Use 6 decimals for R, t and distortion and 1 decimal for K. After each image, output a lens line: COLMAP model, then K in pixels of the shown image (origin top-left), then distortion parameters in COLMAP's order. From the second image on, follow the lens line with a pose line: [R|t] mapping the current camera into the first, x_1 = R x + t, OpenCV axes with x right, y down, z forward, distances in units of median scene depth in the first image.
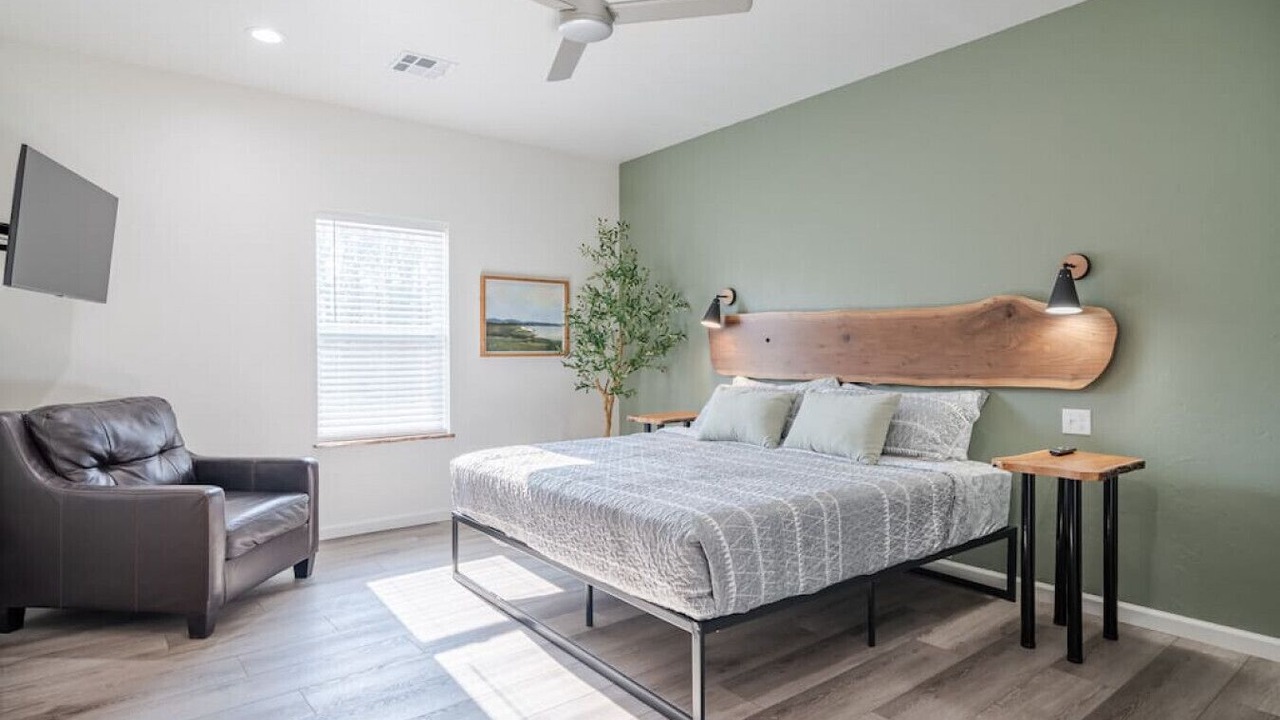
lens RADIAL K [[687.3, 0, 640.5], [0, 687.3, 359.1], [0, 0, 1]] dist [-0.000957, -0.000127]
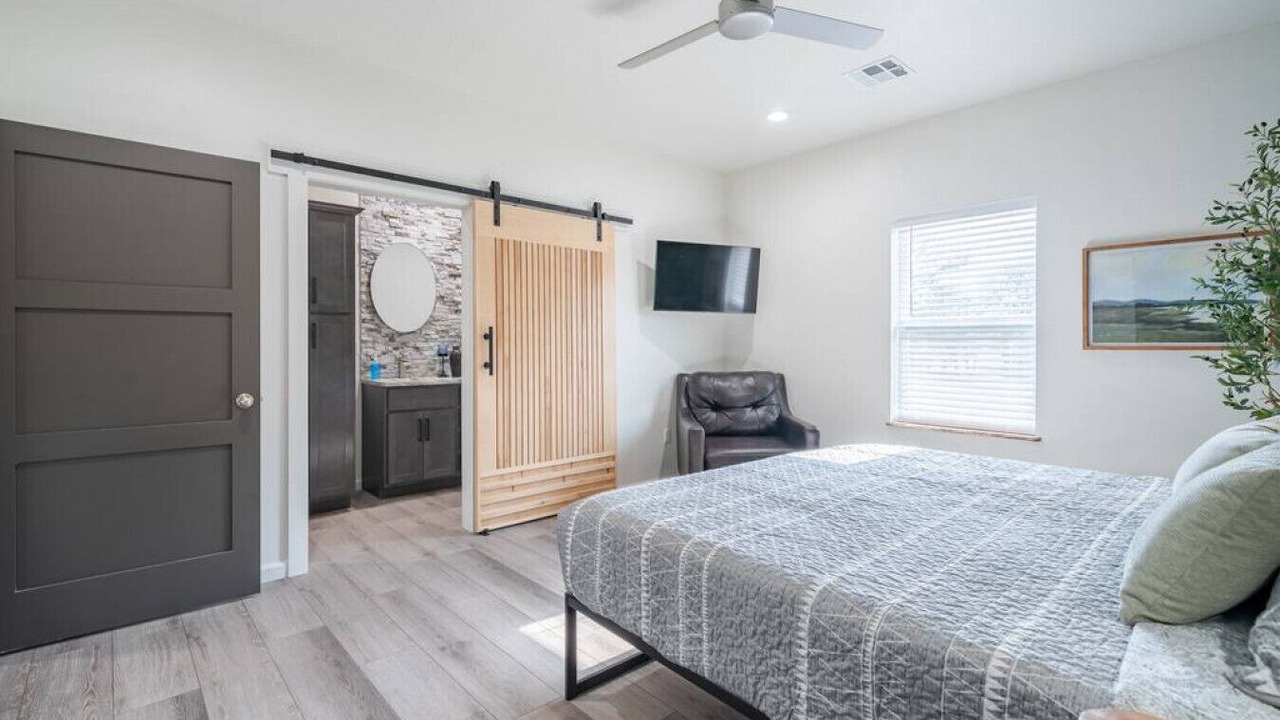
lens RADIAL K [[596.8, 0, 643.0], [0, 596.8, 339.5], [0, 0, 1]] dist [-0.001923, -0.000124]
pose [[0.062679, -0.004584, -0.998023, 0.439384], [-0.010629, 0.999930, -0.005260, -0.005787], [0.997977, 0.010938, 0.062626, 0.447016]]
